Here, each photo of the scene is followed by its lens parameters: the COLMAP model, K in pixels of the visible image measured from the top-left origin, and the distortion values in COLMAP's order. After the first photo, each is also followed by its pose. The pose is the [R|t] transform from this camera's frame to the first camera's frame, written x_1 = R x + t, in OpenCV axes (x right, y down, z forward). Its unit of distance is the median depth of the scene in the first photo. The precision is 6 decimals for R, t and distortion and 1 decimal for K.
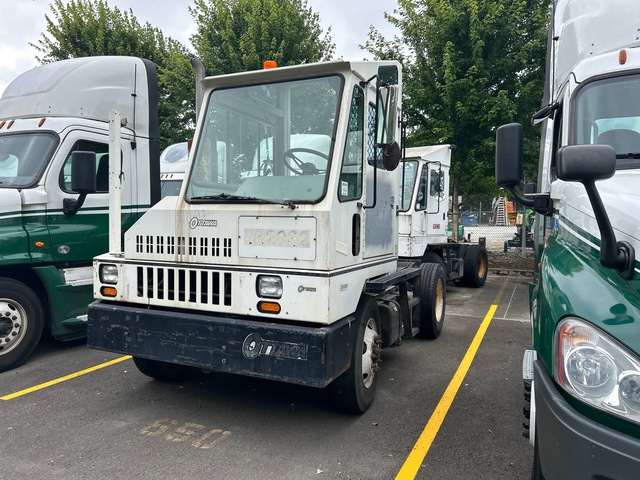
lens RADIAL K [[488.1, 0, 320.0], [0, 488.1, 240.0], [0, 0, 1]] dist [0.004960, 0.000118]
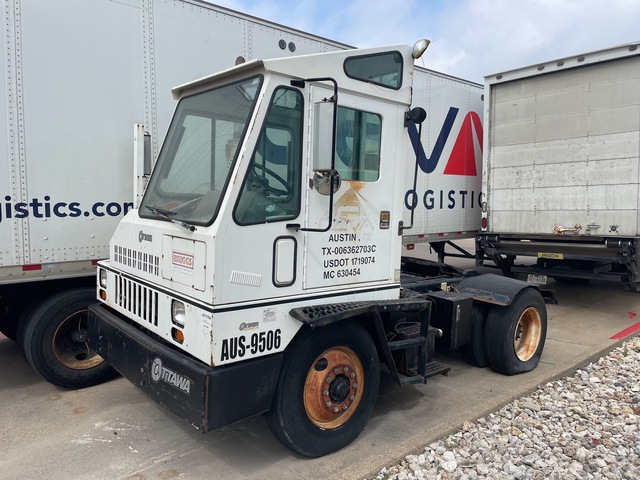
lens RADIAL K [[488.1, 0, 320.0], [0, 488.1, 240.0], [0, 0, 1]] dist [0.004960, 0.000118]
pose [[0.919828, 0.054743, -0.388485, 0.471569], [-0.048953, 0.998493, 0.024794, -0.074632], [0.389257, -0.003789, 0.921122, 0.245842]]
